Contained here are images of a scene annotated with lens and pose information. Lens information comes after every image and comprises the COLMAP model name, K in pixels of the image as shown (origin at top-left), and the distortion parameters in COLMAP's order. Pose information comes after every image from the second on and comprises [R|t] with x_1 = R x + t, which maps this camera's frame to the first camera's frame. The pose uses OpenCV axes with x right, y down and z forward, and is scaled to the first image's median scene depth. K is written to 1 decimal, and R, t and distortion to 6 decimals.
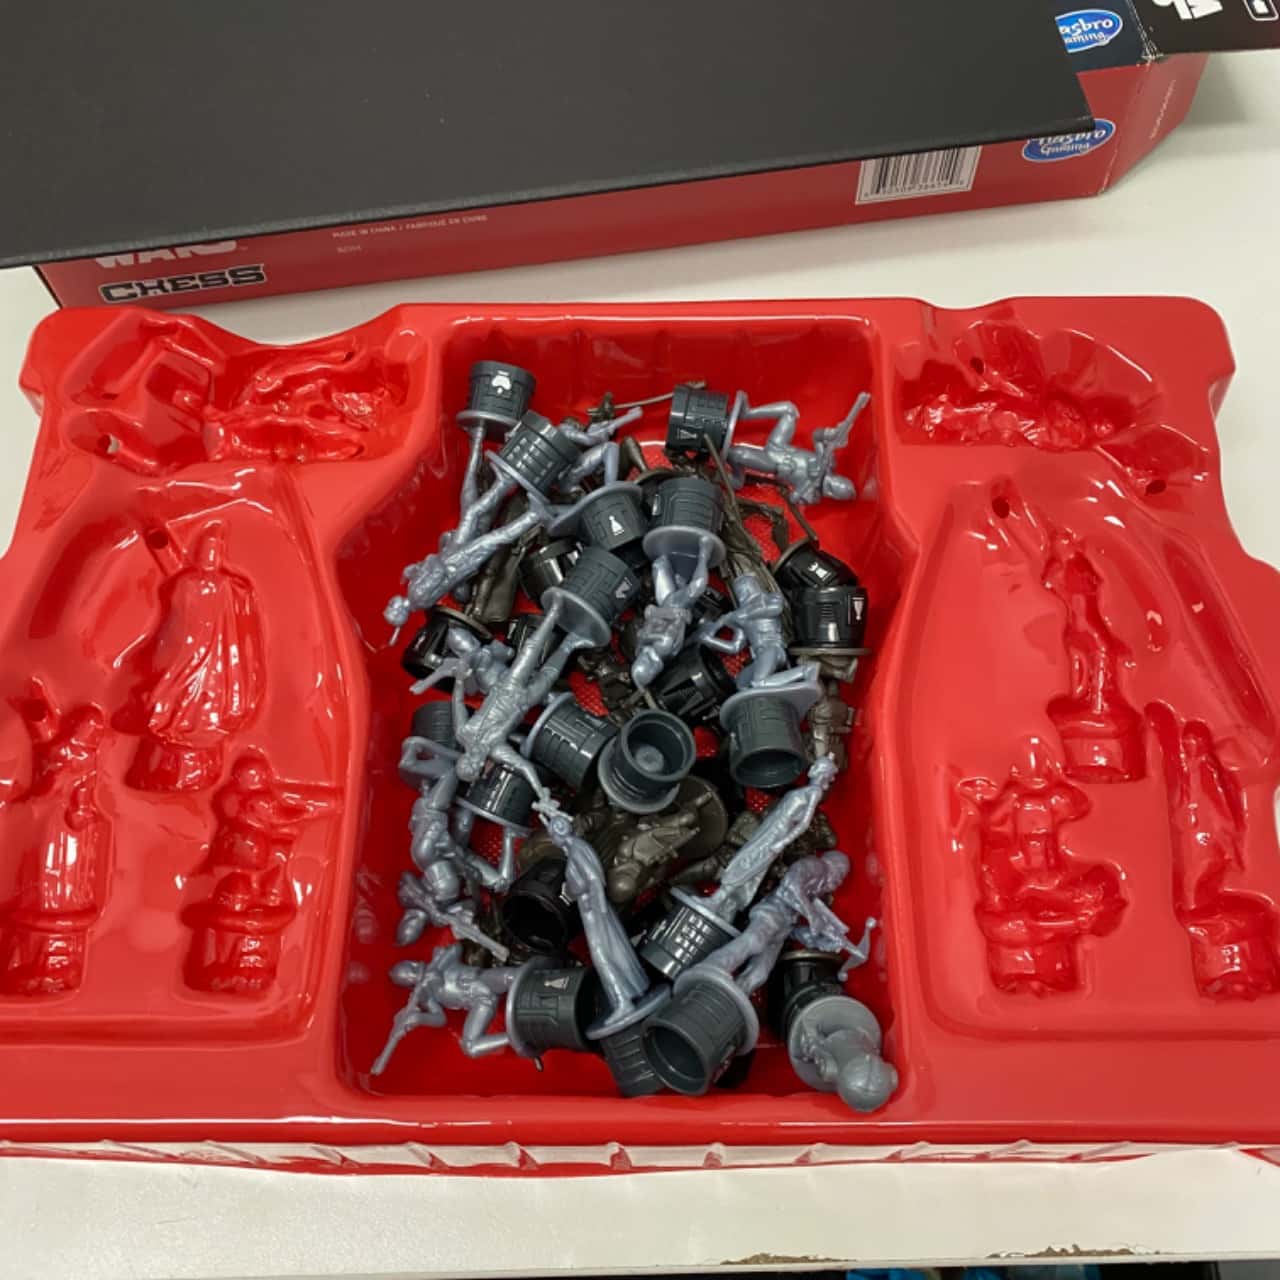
lens RADIAL K [[1357.5, 0, 637.8], [0, 1357.5, 617.2], [0, 0, 1]] dist [0.197342, -0.654066]
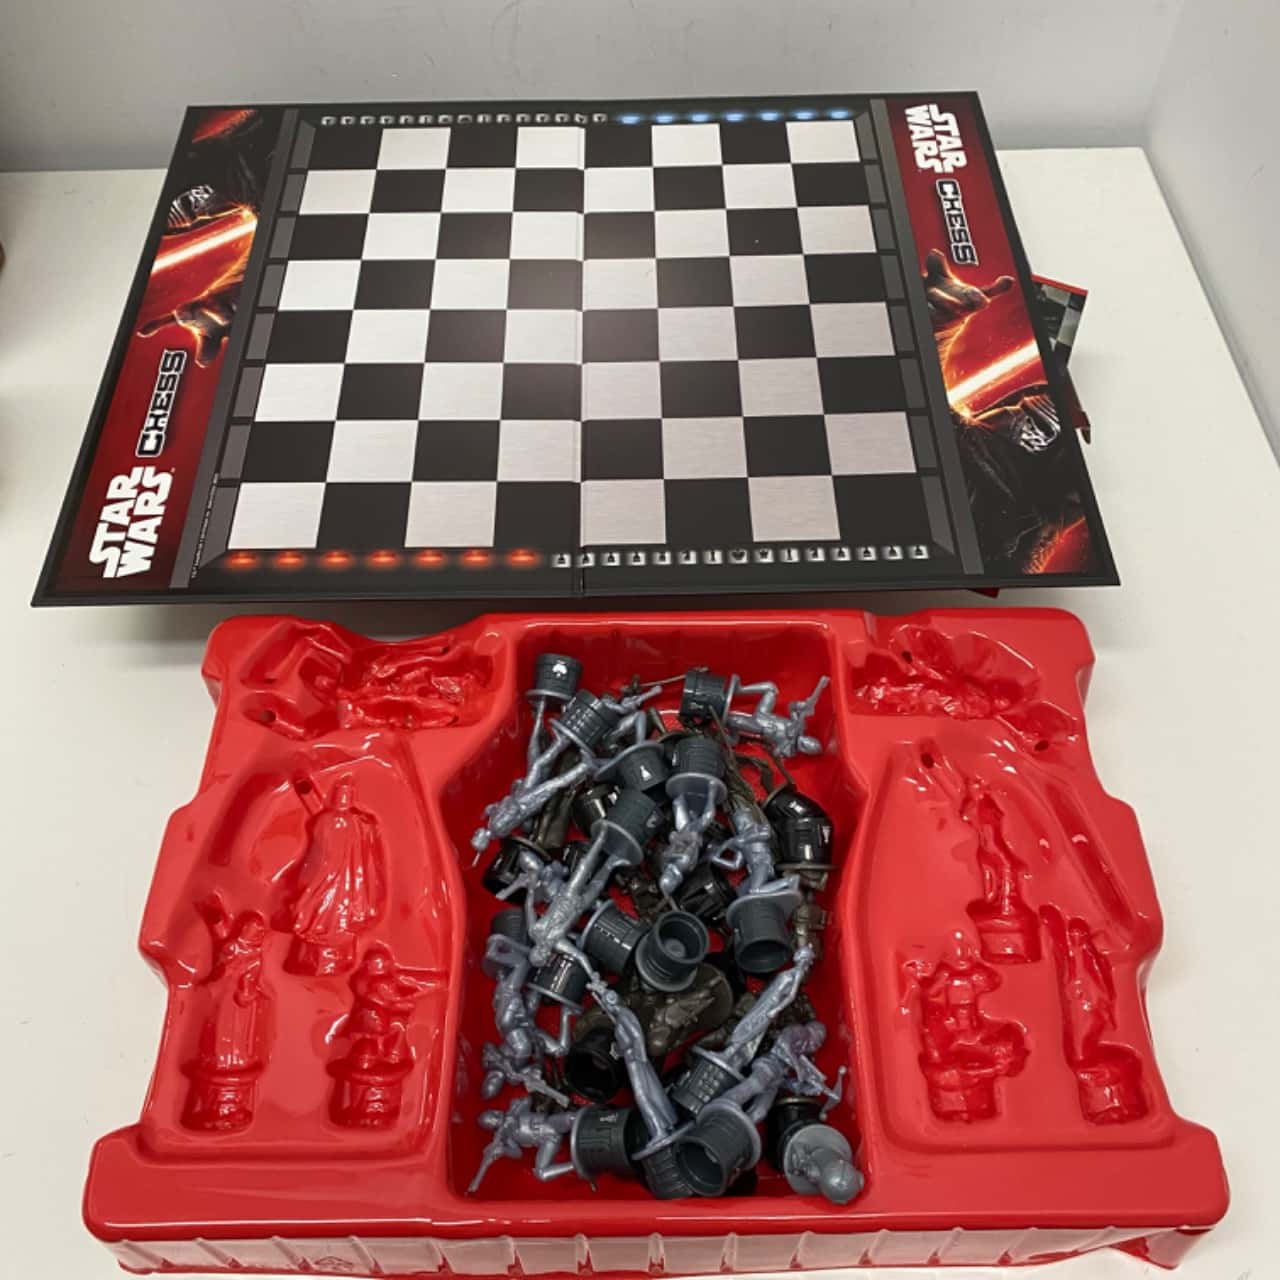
lens RADIAL K [[1357.5, 0, 637.8], [0, 1357.5, 617.2], [0, 0, 1]] dist [0.197342, -0.654066]
pose [[0.999864, -0.001784, 0.016425, -0.047484], [0.004881, 0.981681, -0.190472, 0.039327], [-0.015784, 0.190526, 0.981555, -0.369745]]
